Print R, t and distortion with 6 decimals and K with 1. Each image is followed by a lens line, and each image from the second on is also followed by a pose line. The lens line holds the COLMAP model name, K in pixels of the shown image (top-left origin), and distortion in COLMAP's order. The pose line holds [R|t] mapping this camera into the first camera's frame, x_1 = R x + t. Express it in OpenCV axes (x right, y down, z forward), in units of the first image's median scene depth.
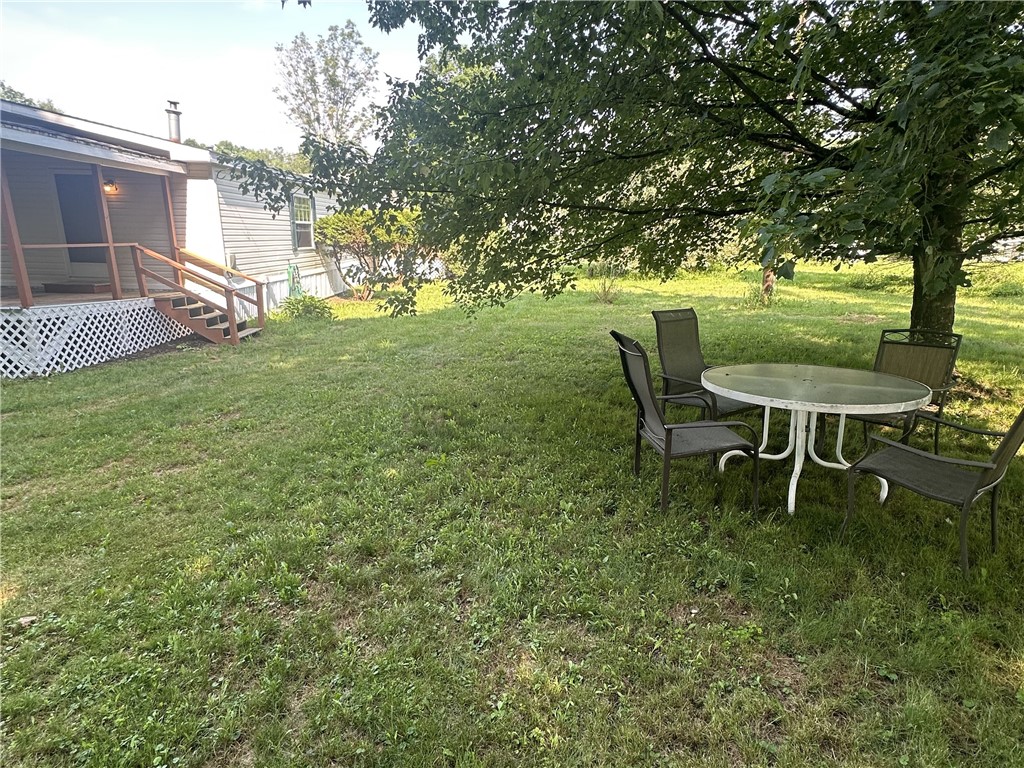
lens RADIAL K [[543.5, 0, 513.9], [0, 543.5, 383.2], [0, 0, 1]] dist [-0.003852, -0.000376]
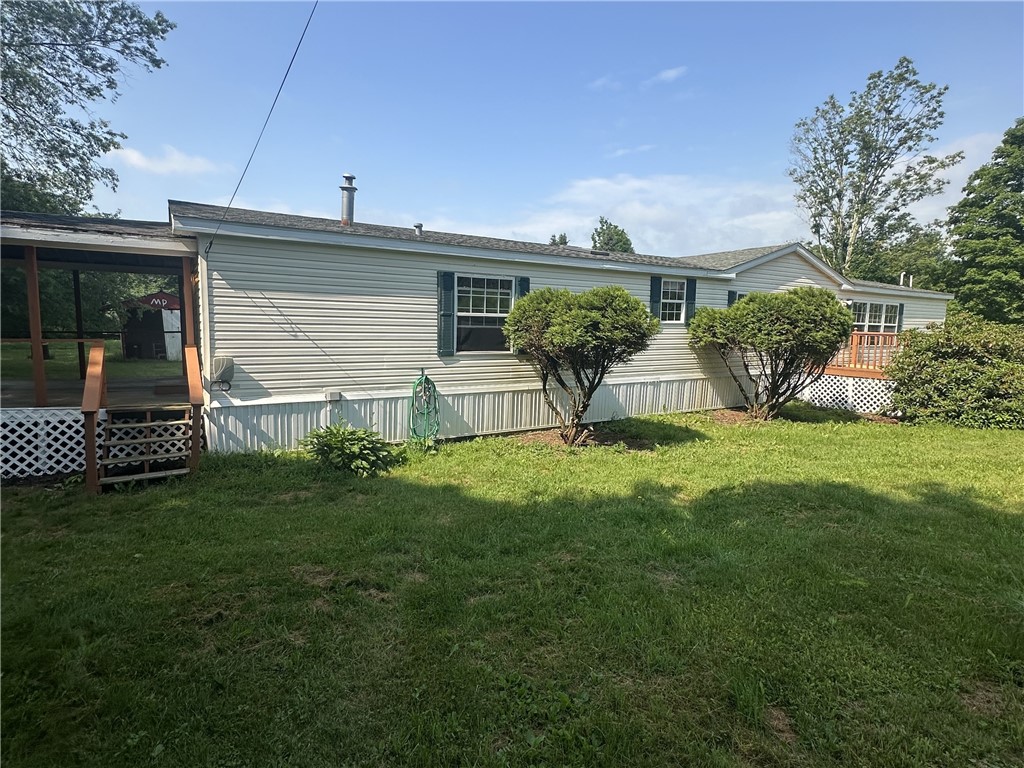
lens RADIAL K [[543.5, 0, 513.9], [0, 543.5, 383.2], [0, 0, 1]] dist [-0.003852, -0.000376]
pose [[0.530094, 0.082211, -0.843944, 0.074910], [-0.234132, 0.970787, -0.052494, -0.071863], [0.814974, 0.225421, 0.533856, 0.263777]]
